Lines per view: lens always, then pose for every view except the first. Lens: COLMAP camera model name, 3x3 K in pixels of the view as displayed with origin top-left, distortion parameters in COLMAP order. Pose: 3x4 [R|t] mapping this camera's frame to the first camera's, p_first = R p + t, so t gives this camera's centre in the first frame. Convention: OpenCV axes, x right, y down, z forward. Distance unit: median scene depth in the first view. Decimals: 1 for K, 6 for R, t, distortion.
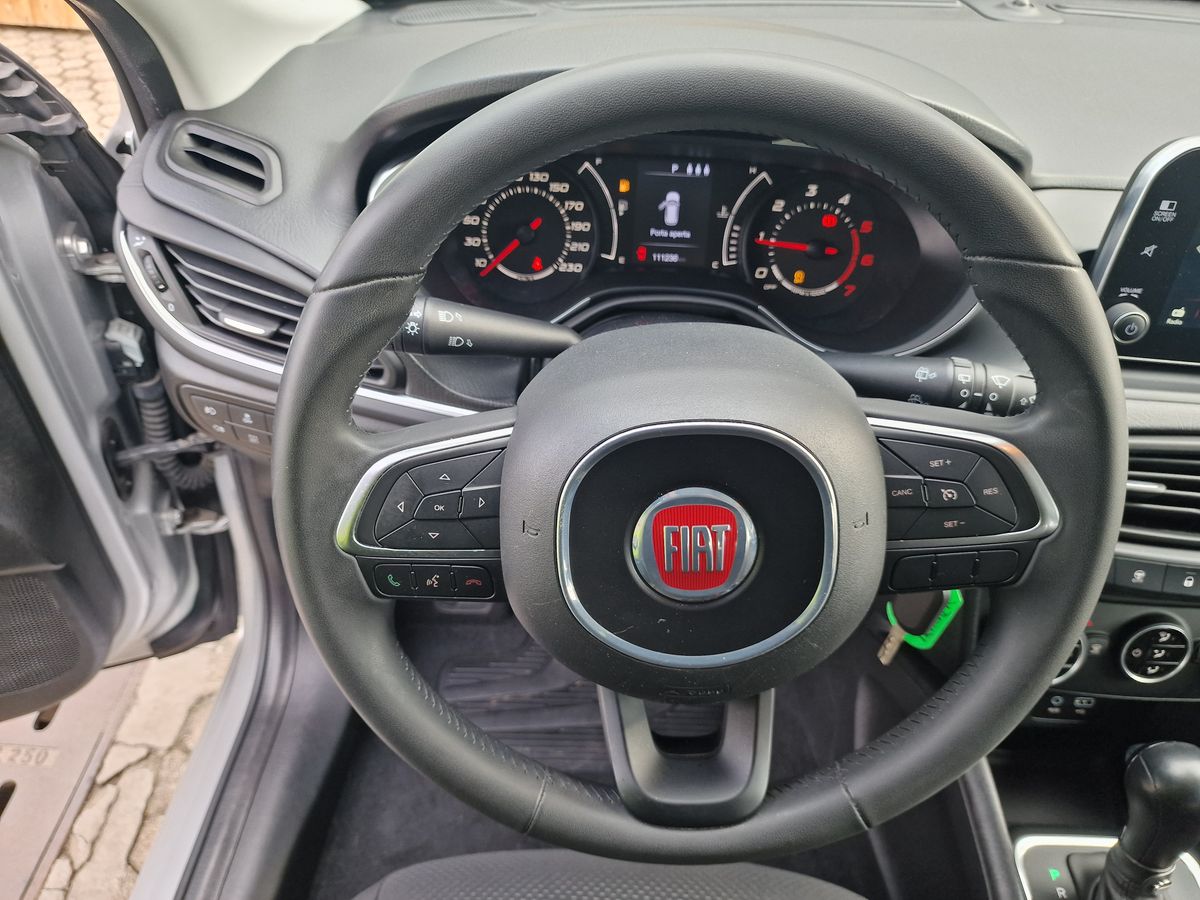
lens RADIAL K [[809.5, 0, 603.3], [0, 809.5, 461.1], [0, 0, 1]] dist [0.033189, -0.034352]
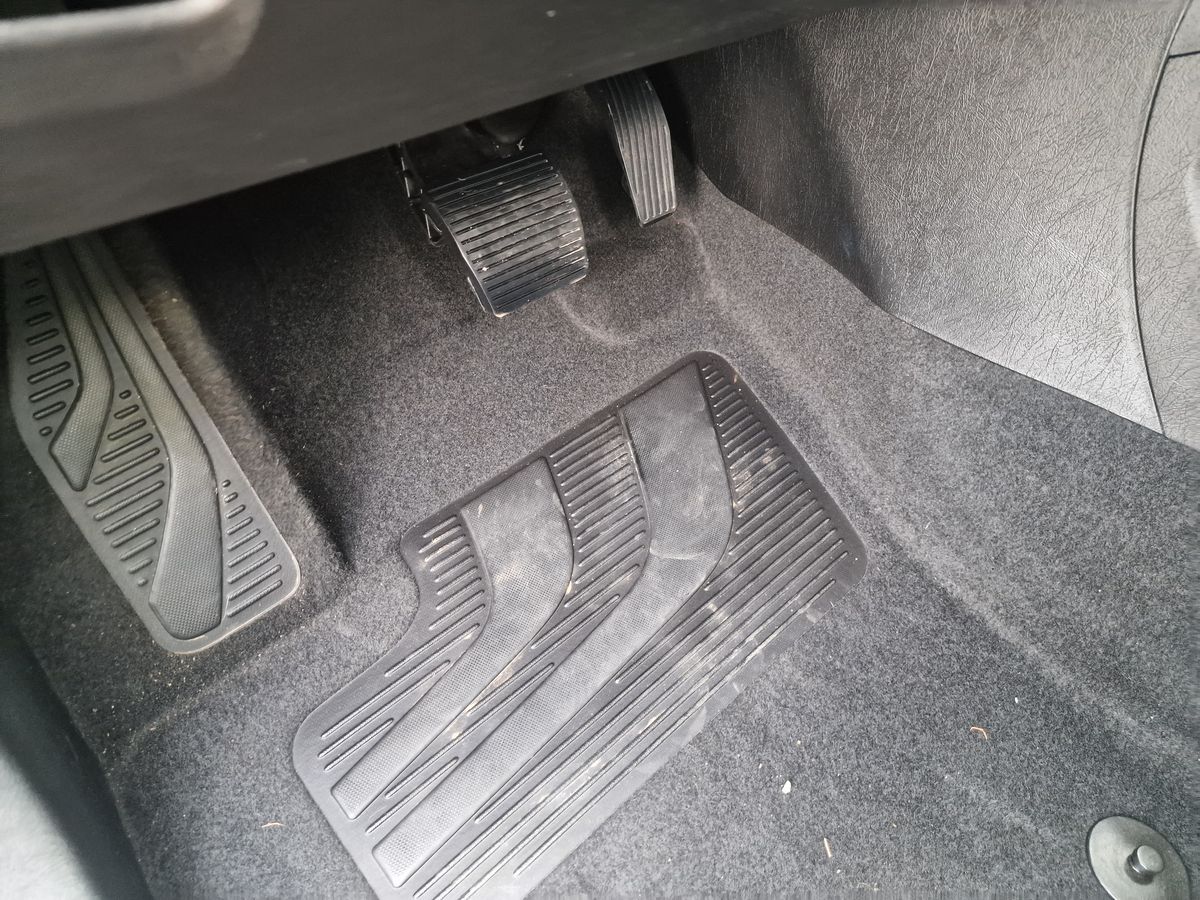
lens RADIAL K [[809.5, 0, 609.9], [0, 809.5, 454.5], [0, 0, 1]] dist [0.033189, -0.034352]
pose [[0.730661, -0.504646, 0.459856, -0.335026], [0.462986, 0.861251, 0.209501, 0.202361], [-0.501775, 0.059832, 0.862926, 0.991308]]
